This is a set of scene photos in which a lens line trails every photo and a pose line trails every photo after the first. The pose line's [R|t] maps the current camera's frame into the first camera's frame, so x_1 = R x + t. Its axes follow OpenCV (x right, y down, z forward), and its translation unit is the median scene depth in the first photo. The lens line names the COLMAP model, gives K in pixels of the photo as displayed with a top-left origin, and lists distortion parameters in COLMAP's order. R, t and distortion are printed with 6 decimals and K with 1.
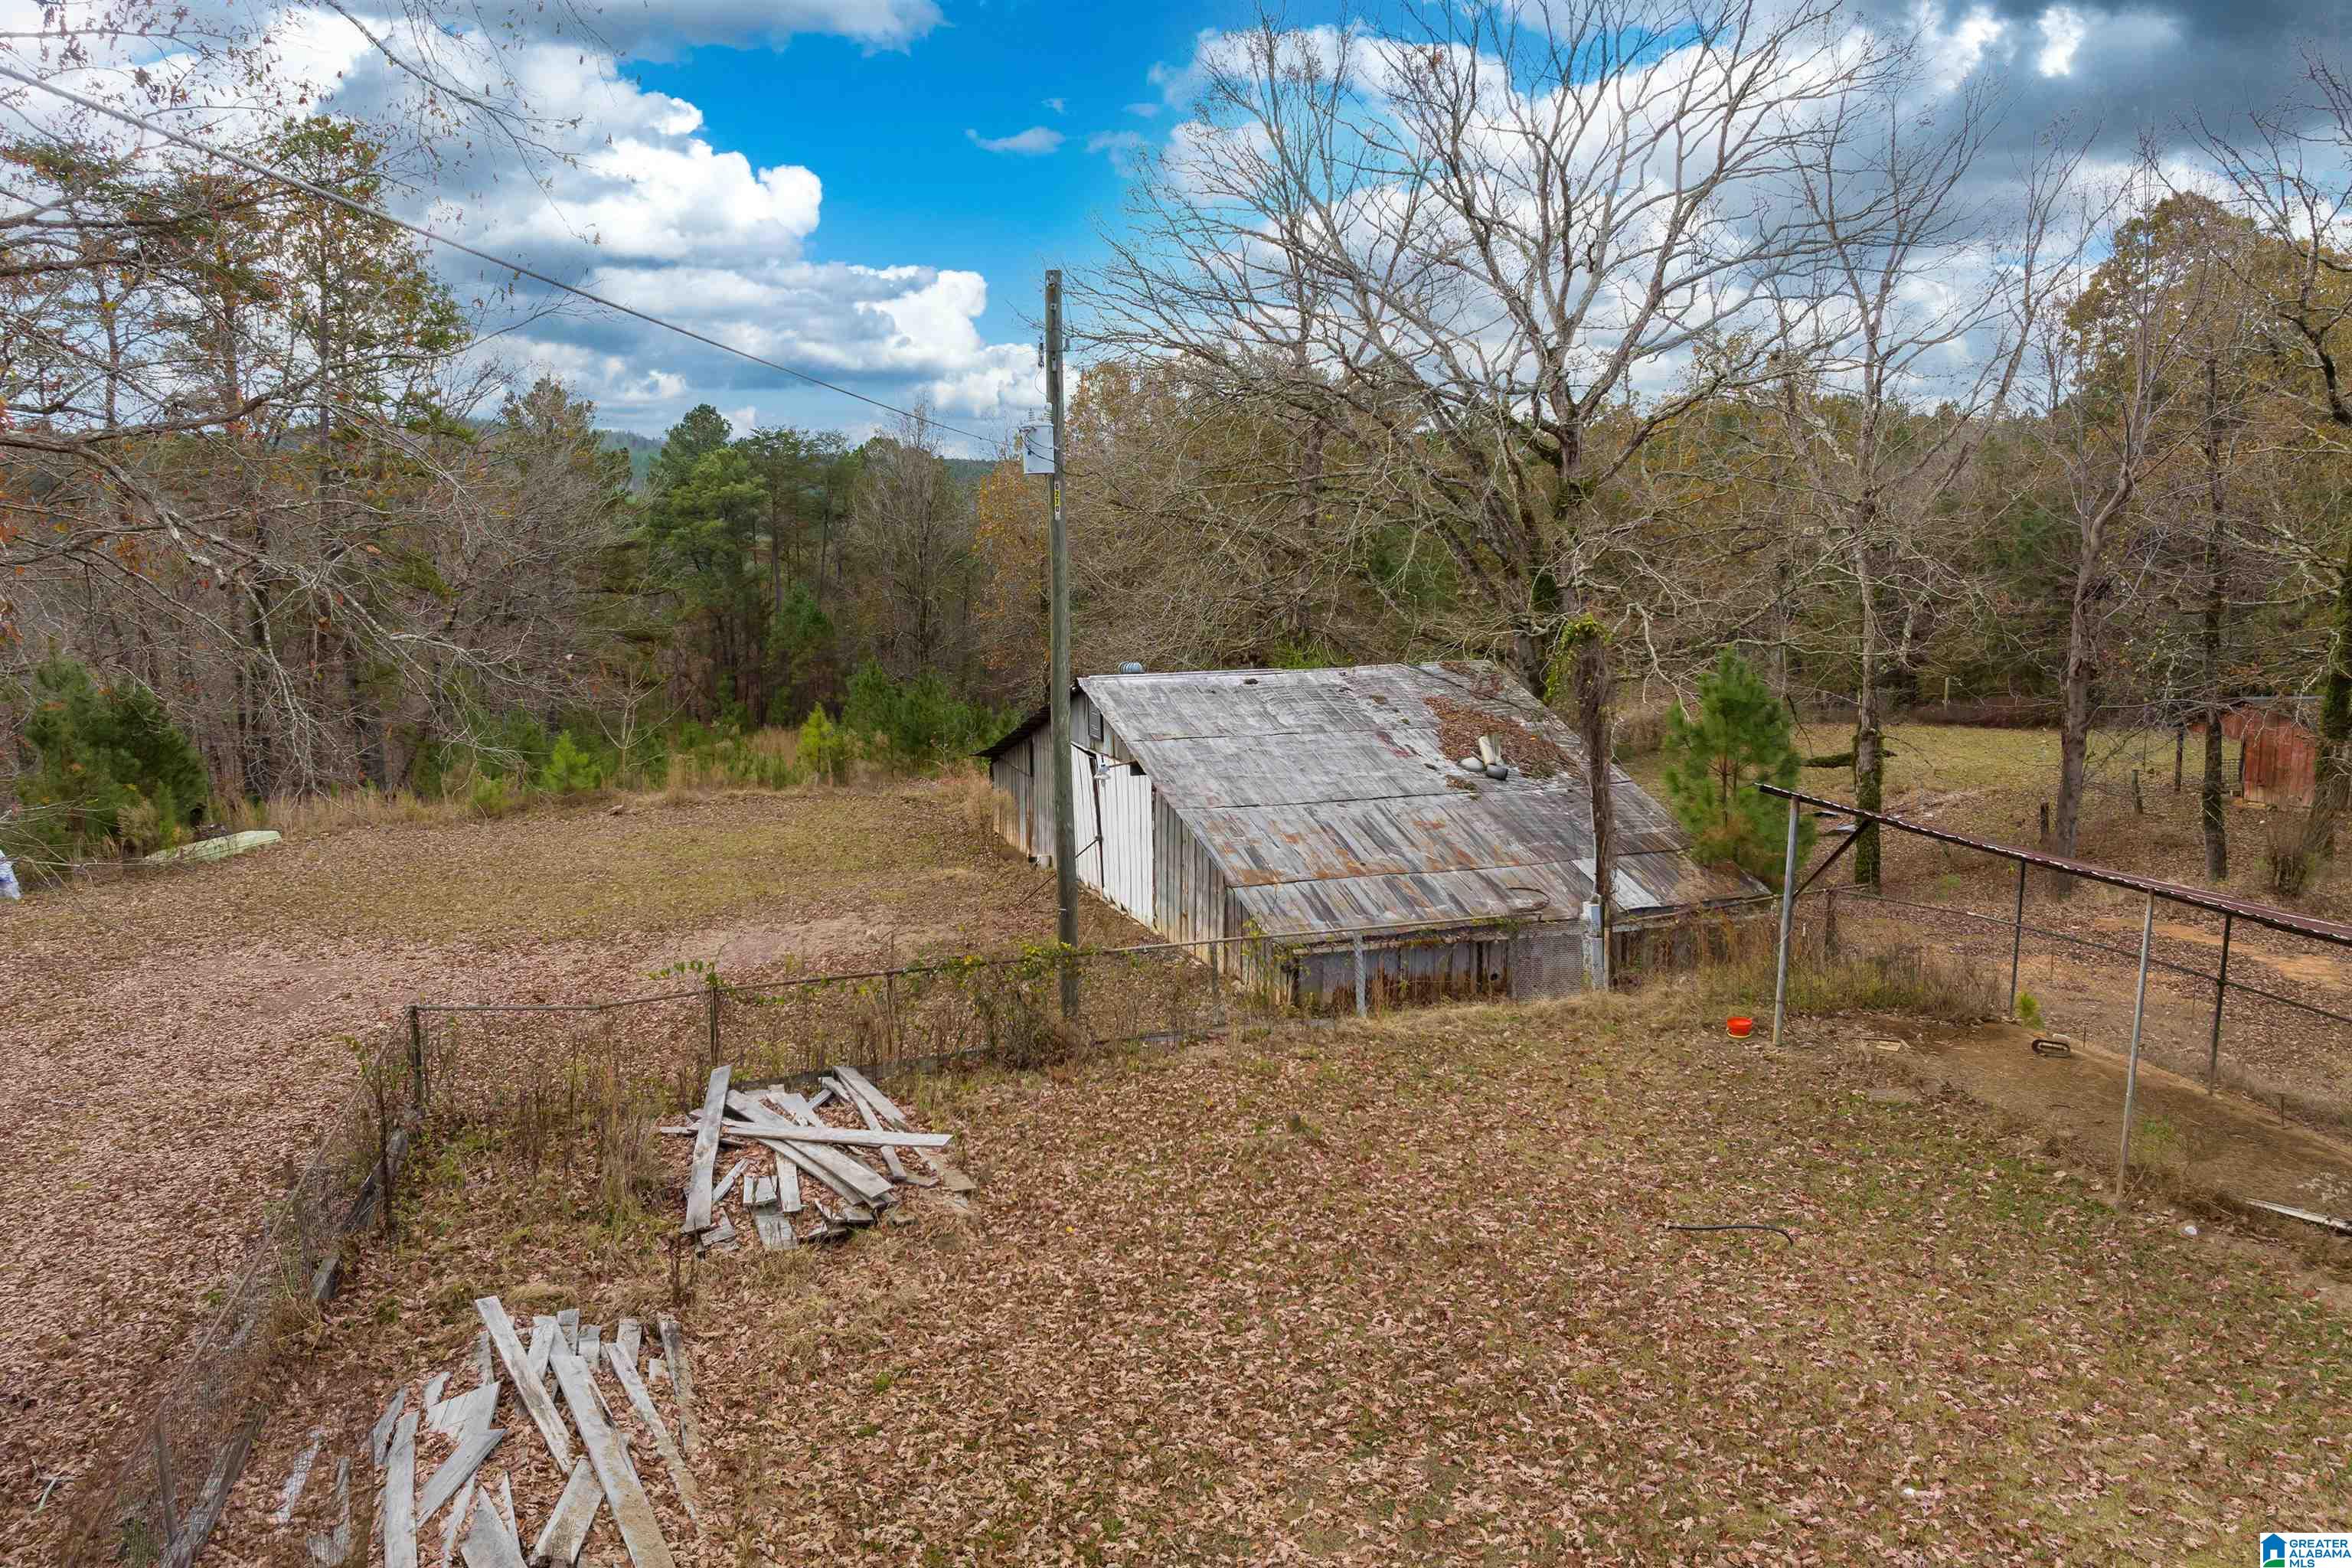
lens RADIAL K [[1658.2, 0, 1176.0], [0, 1658.2, 784.0], [0, 0, 1]] dist [-0.048751, 0.014504]
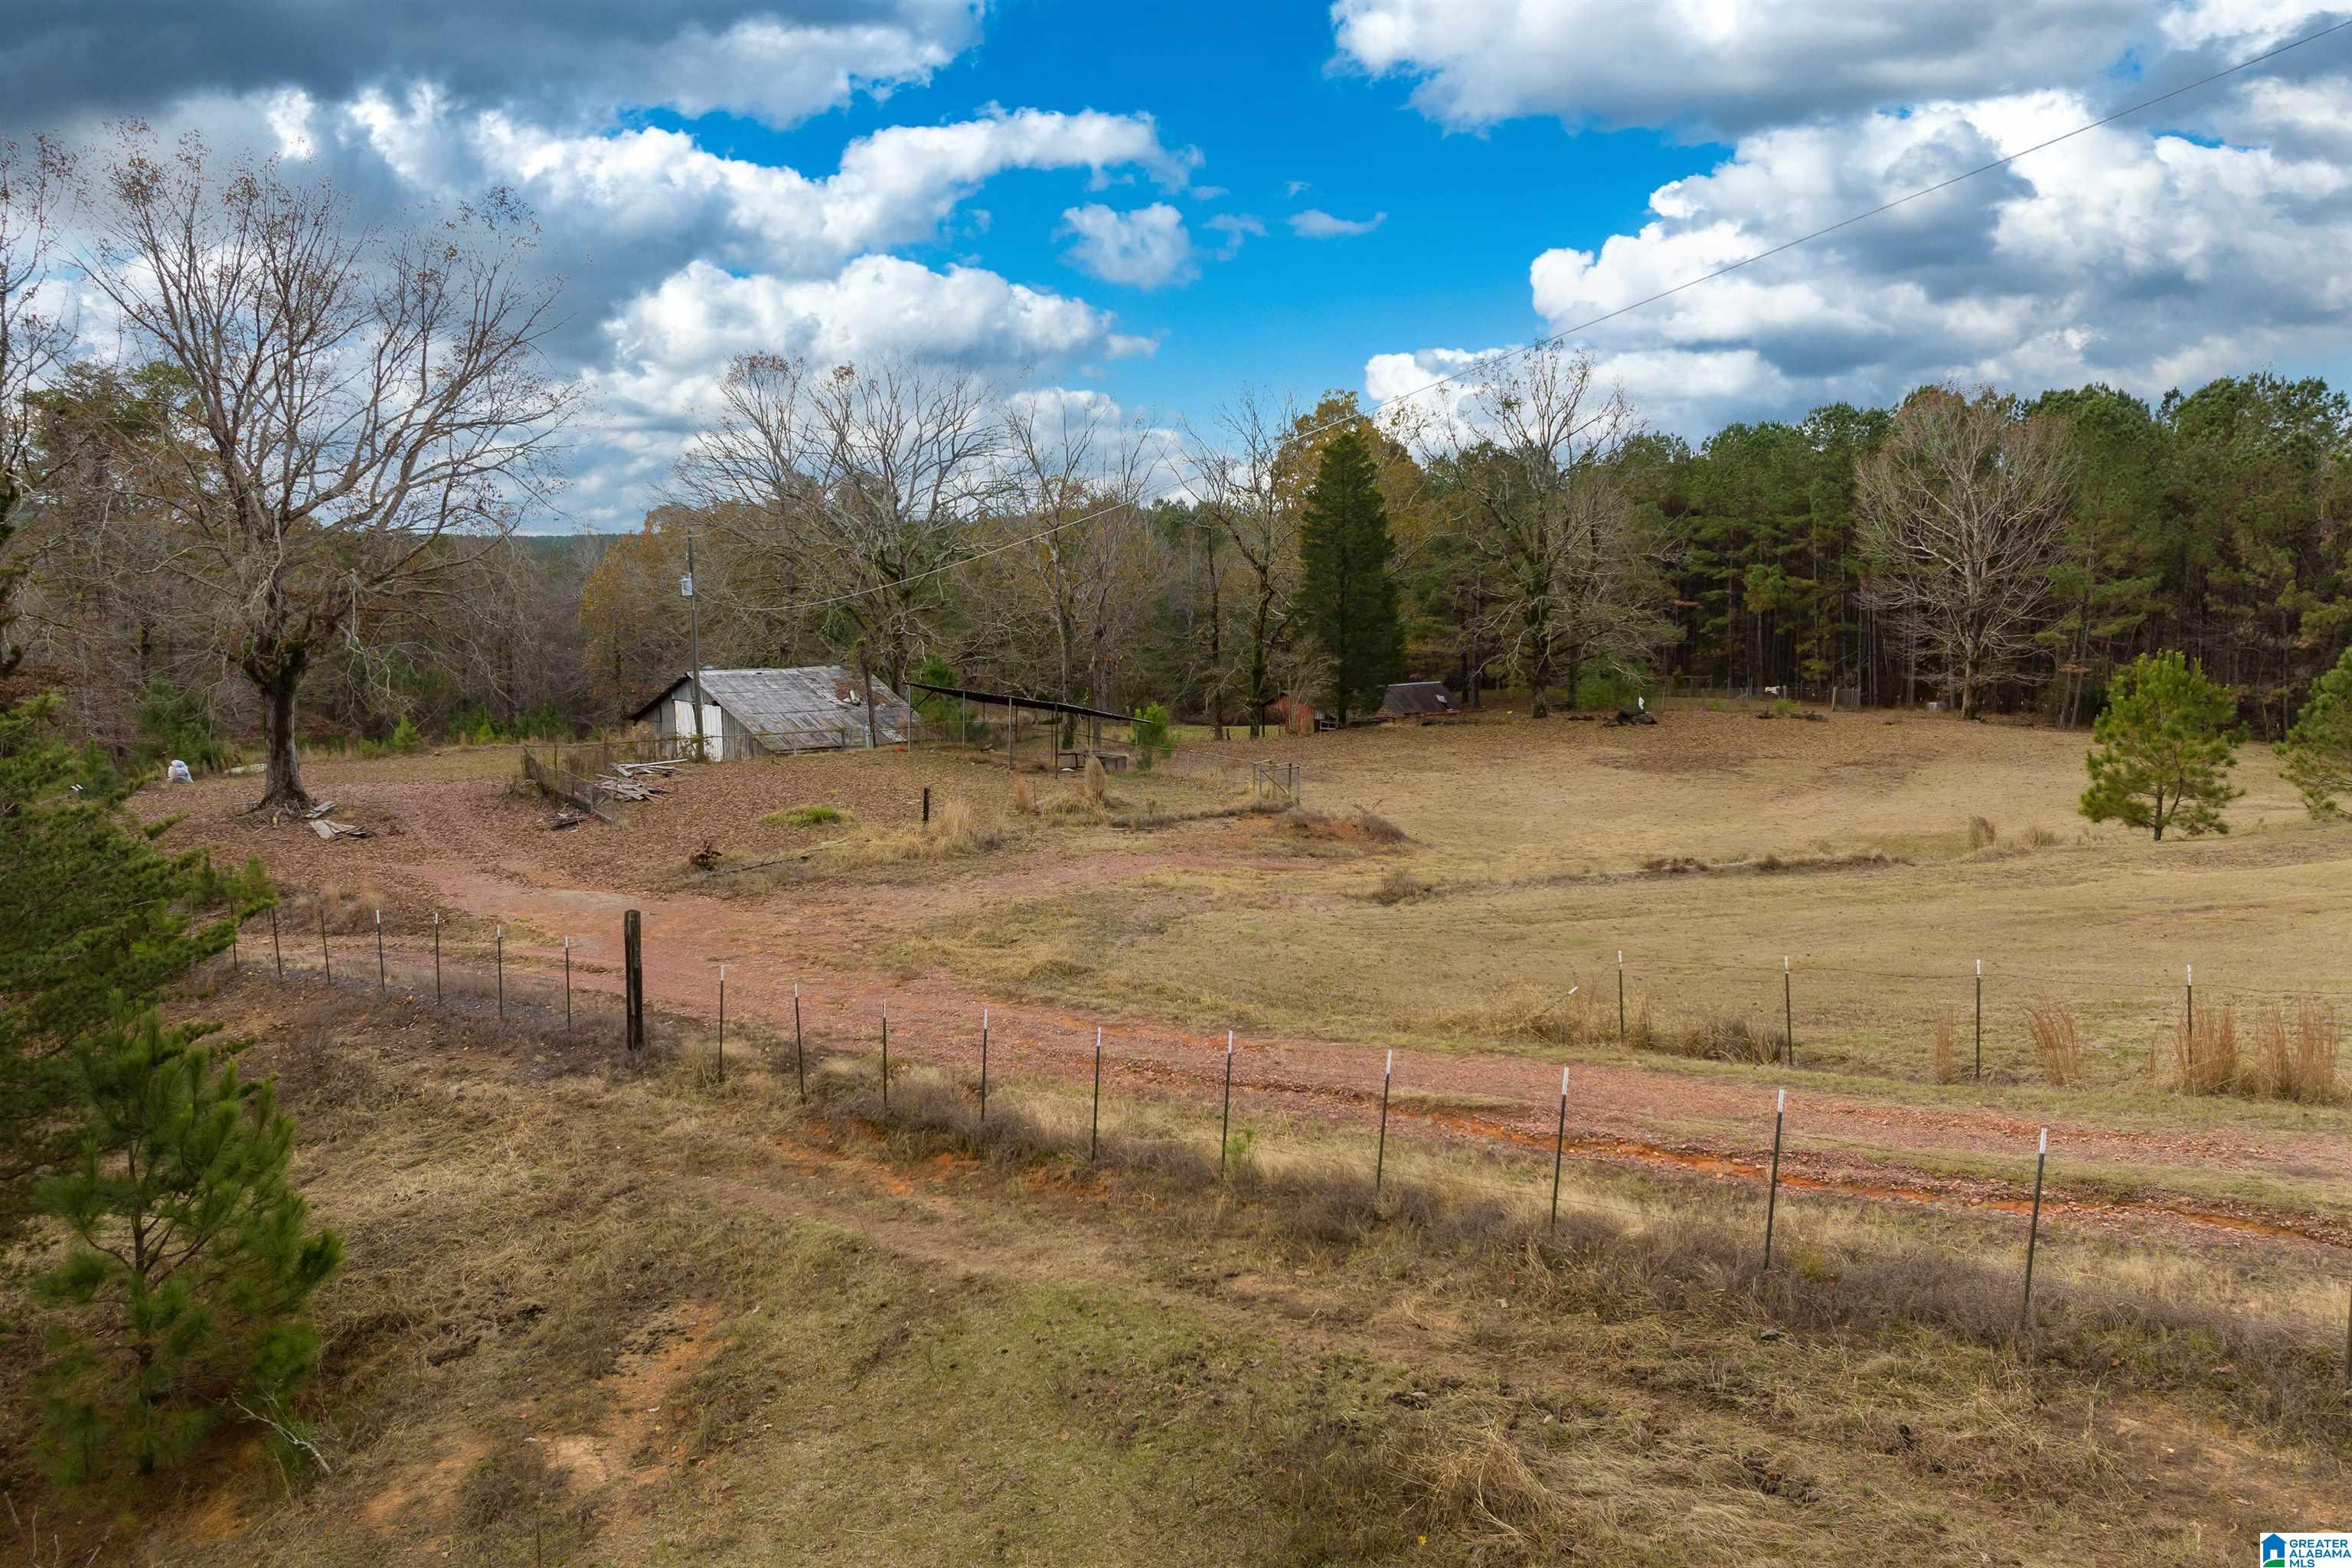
lens RADIAL K [[1658.2, 0, 1176.0], [0, 1658.2, 784.0], [0, 0, 1]] dist [-0.048751, 0.014504]
pose [[0.958366, -0.037311, 0.283095, -0.064939], [0.049229, 0.998171, -0.035100, 0.227277], [-0.281268, 0.047575, 0.958449, -1.575151]]
